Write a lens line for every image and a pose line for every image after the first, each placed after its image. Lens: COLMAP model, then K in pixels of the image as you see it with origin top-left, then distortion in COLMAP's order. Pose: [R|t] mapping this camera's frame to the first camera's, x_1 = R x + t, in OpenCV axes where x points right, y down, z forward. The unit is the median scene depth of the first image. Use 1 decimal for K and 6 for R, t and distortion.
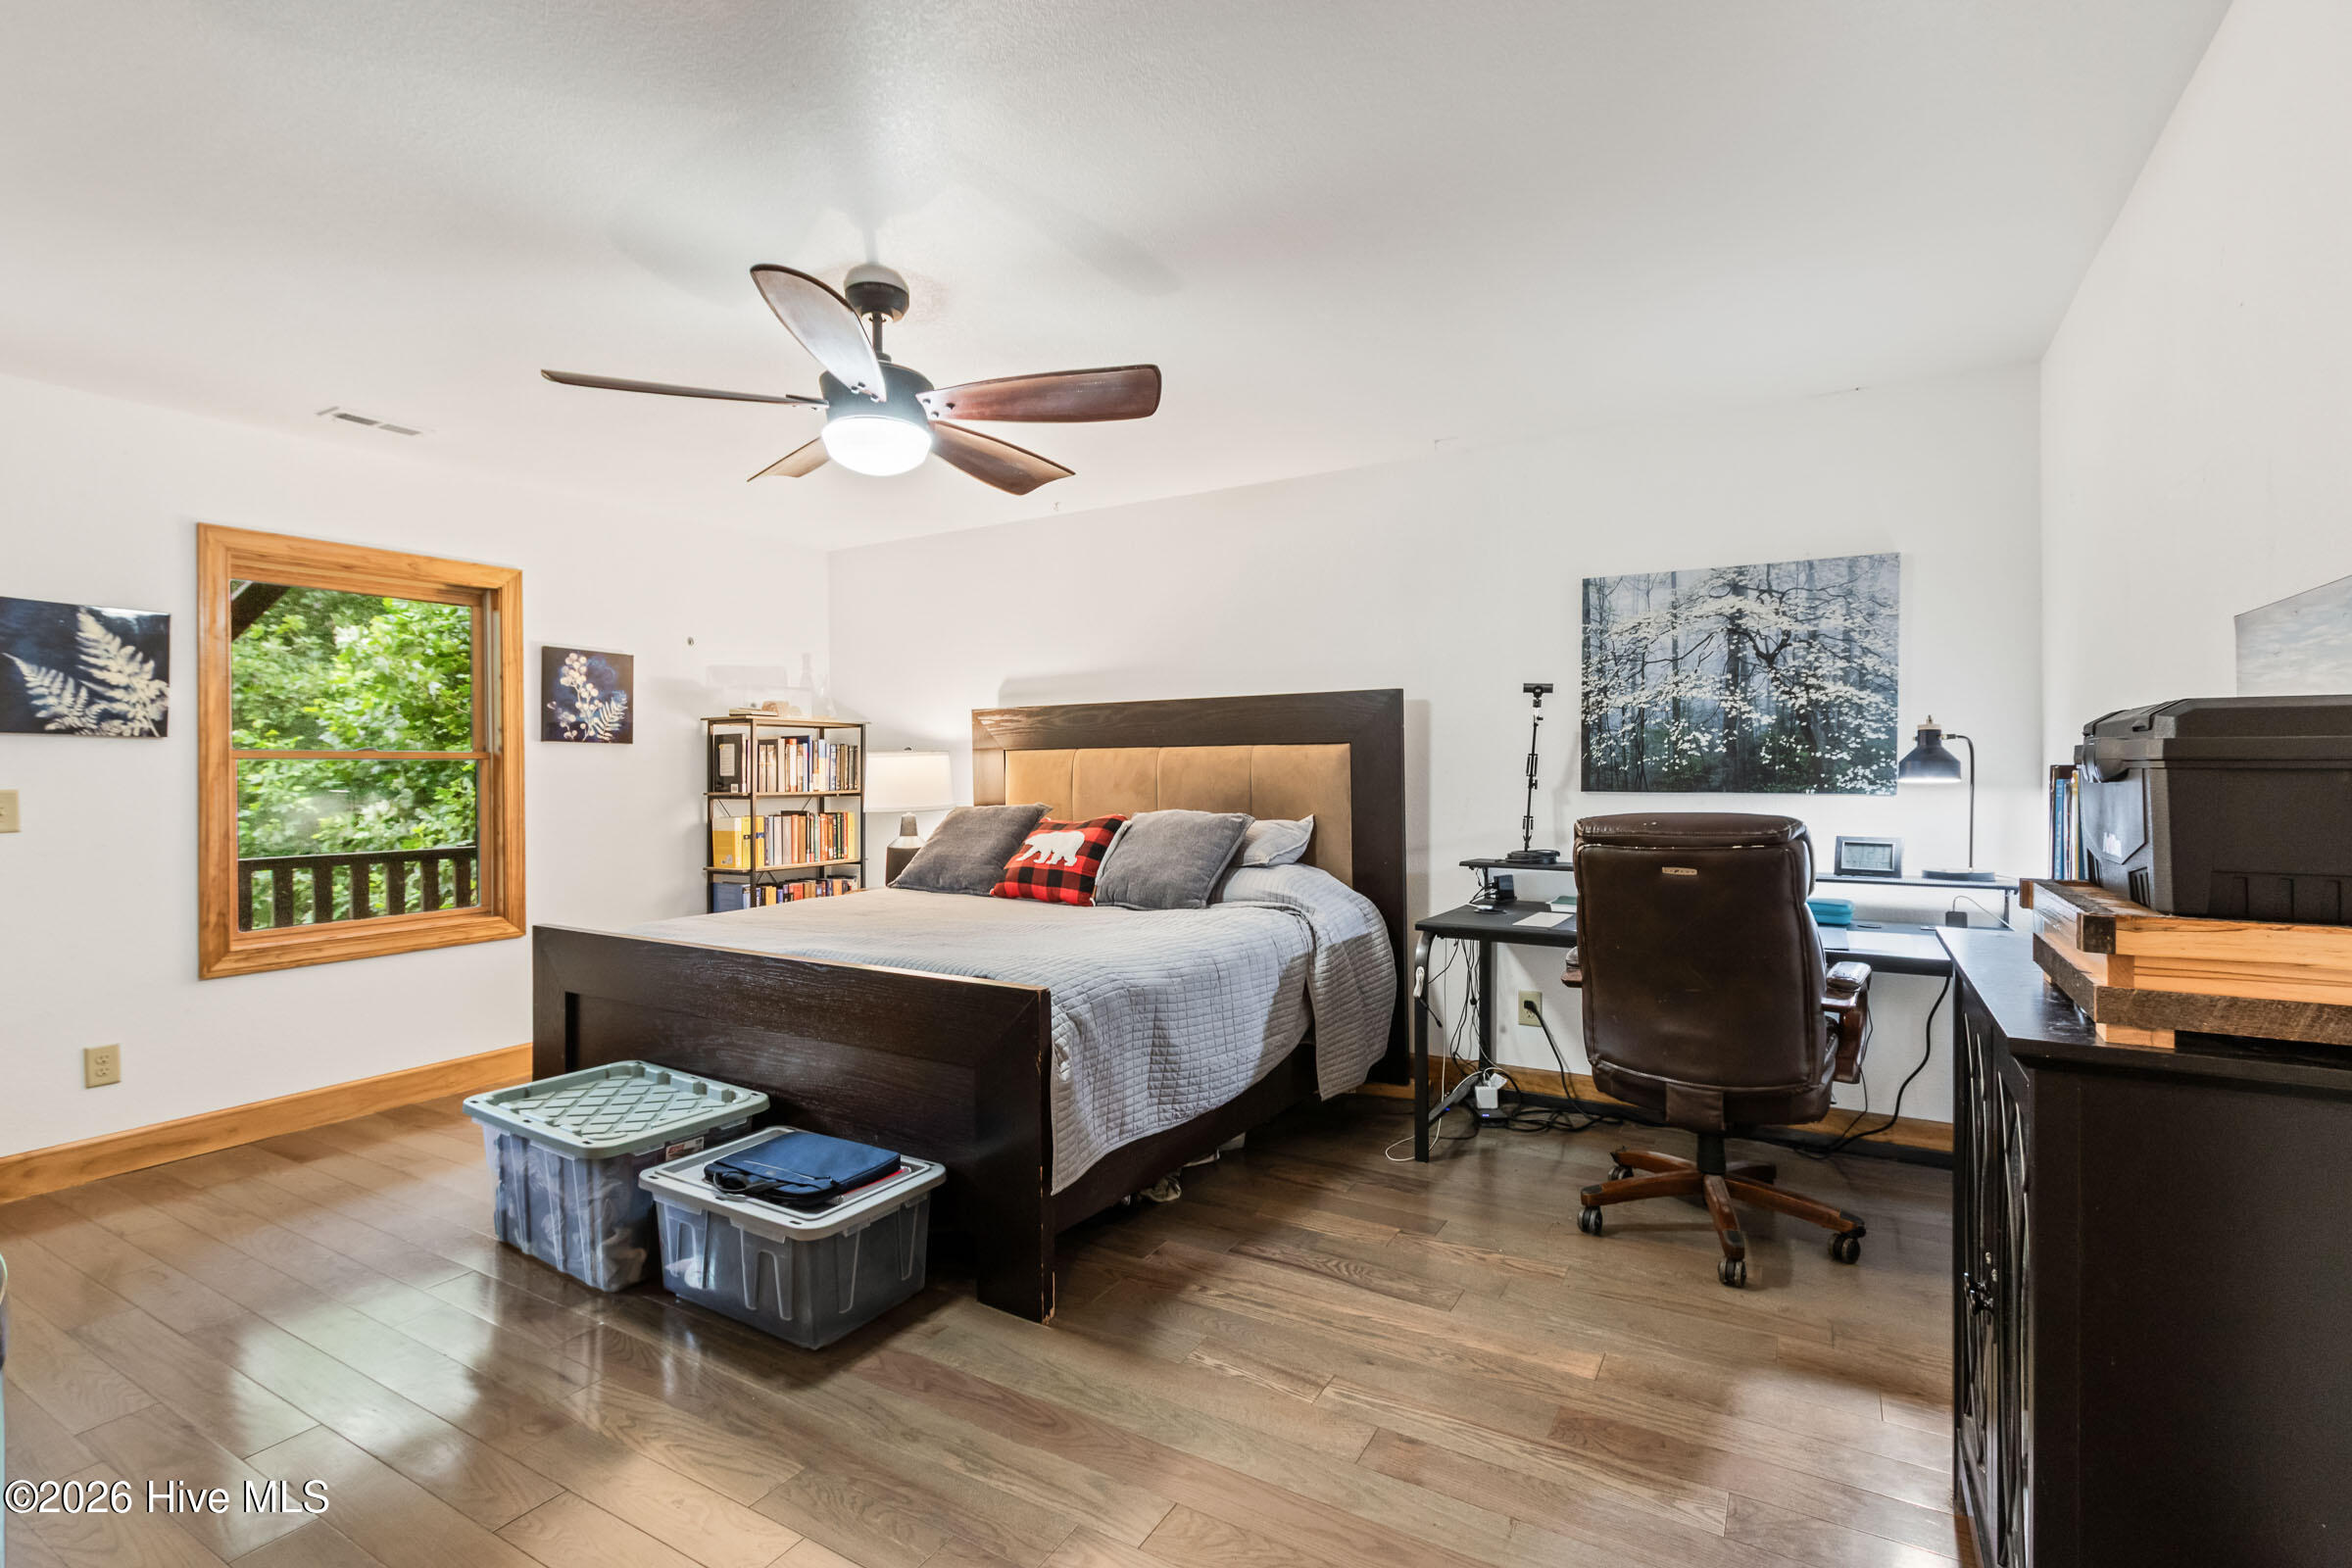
lens RADIAL K [[1107.3, 0, 1162.3], [0, 1107.3, 766.1], [0, 0, 1]] dist [0.004236, -0.001766]
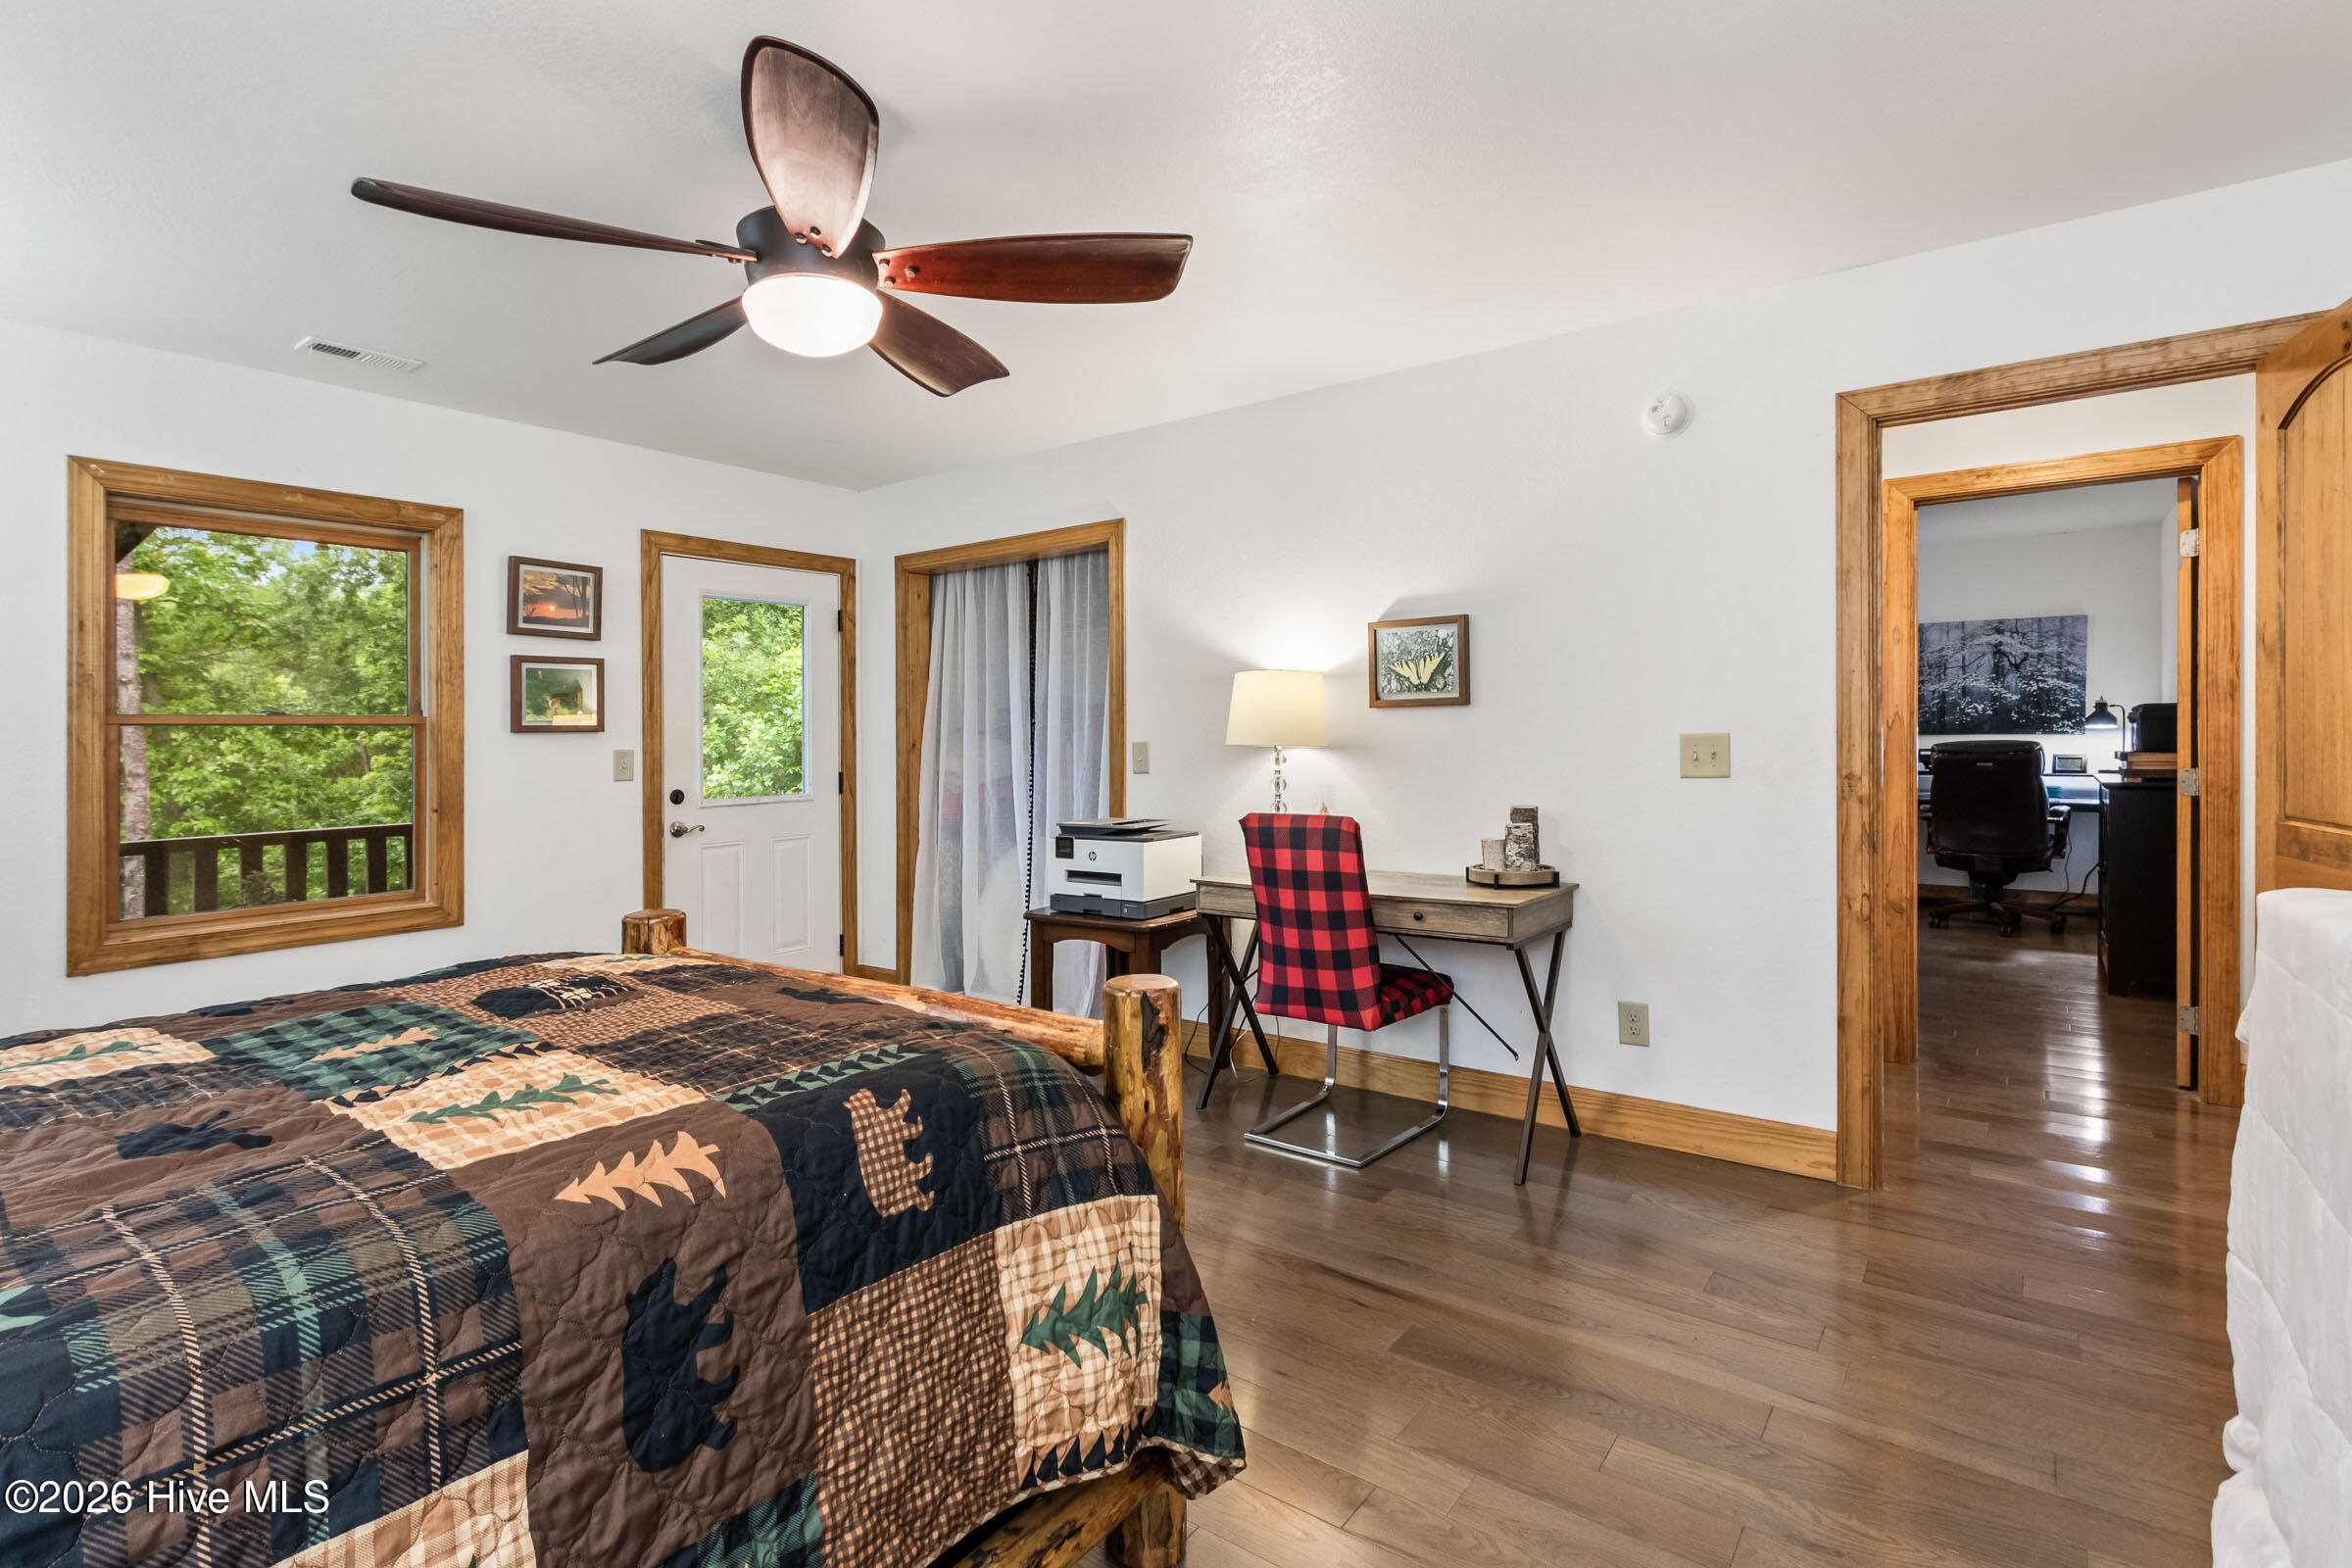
lens RADIAL K [[1107.3, 0, 1178.1], [0, 1107.3, 740.0], [0, 0, 1]] dist [0.004236, -0.001766]
pose [[0.993957, -0.007019, -0.109544, -0.730100], [0.008401, 0.999891, 0.012152, -0.001887], [0.109447, -0.012999, 0.993908, -1.143738]]
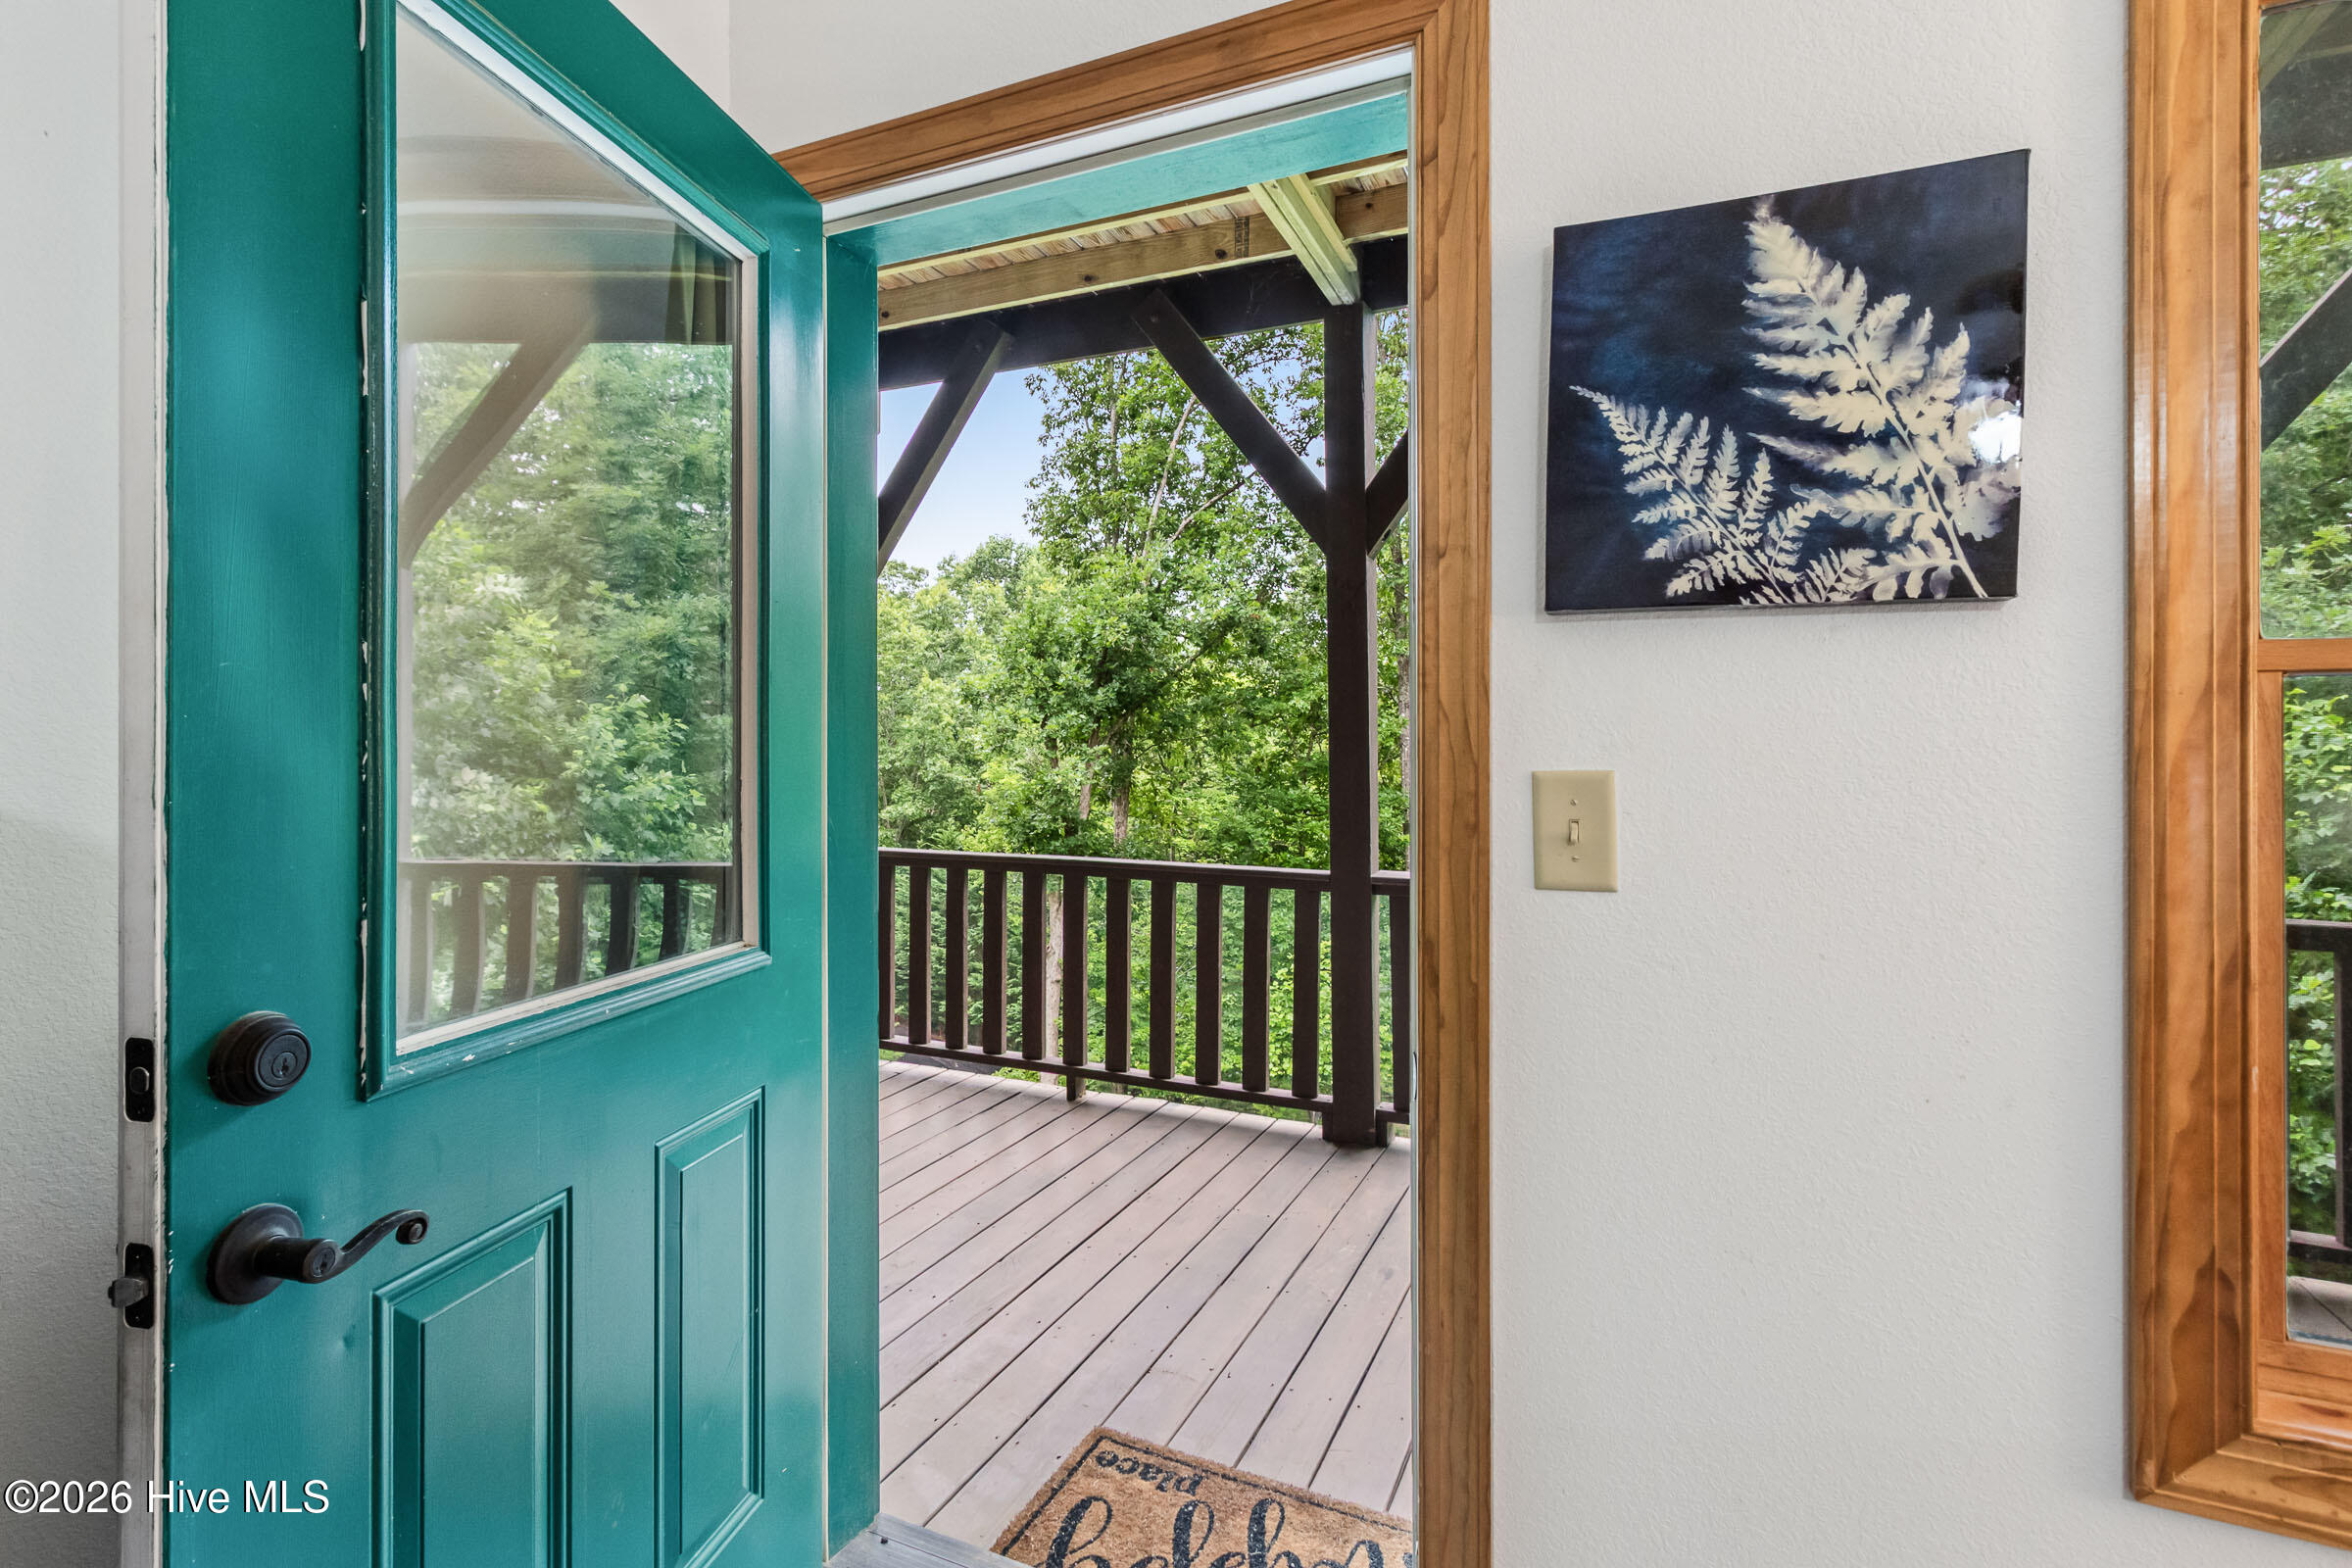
lens RADIAL K [[1107.3, 0, 1161.1], [0, 1107.3, 744.2], [0, 0, 1]] dist [0.004236, -0.001766]
pose [[0.104245, 0.004795, -0.994540, -0.622112], [-0.001456, 0.999988, 0.004669, 0.009714], [0.994551, 0.000962, 0.104250, 0.734603]]
